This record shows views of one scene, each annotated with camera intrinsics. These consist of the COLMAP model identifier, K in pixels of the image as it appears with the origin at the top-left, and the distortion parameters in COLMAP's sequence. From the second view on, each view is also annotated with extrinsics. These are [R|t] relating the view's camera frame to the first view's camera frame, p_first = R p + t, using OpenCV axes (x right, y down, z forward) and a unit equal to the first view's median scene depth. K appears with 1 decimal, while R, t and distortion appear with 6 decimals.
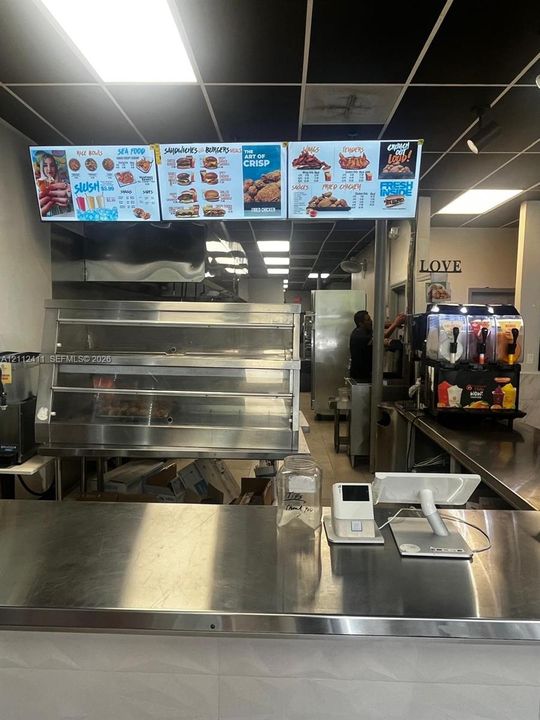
lens RADIAL K [[504.1, 0, 269.7], [0, 504.1, 363.9], [0, 0, 1]] dist [-0.003374, 0.002324]
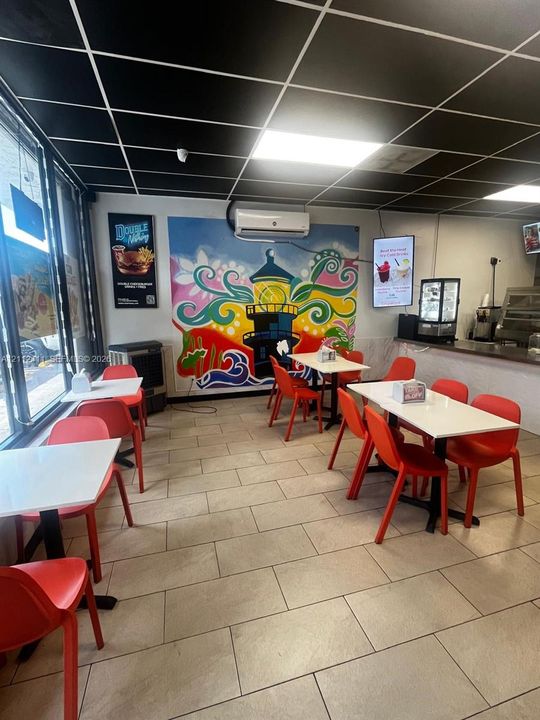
lens RADIAL K [[333.2, 0, 270.0], [0, 333.2, 360.0], [0, 0, 1]] dist [0.000081, 0.000002]
pose [[0.298789, 0.147128, -0.942910, 0.808663], [-0.062638, 0.988937, 0.134461, 0.088594], [0.952261, 0.018887, 0.304699, -0.699600]]
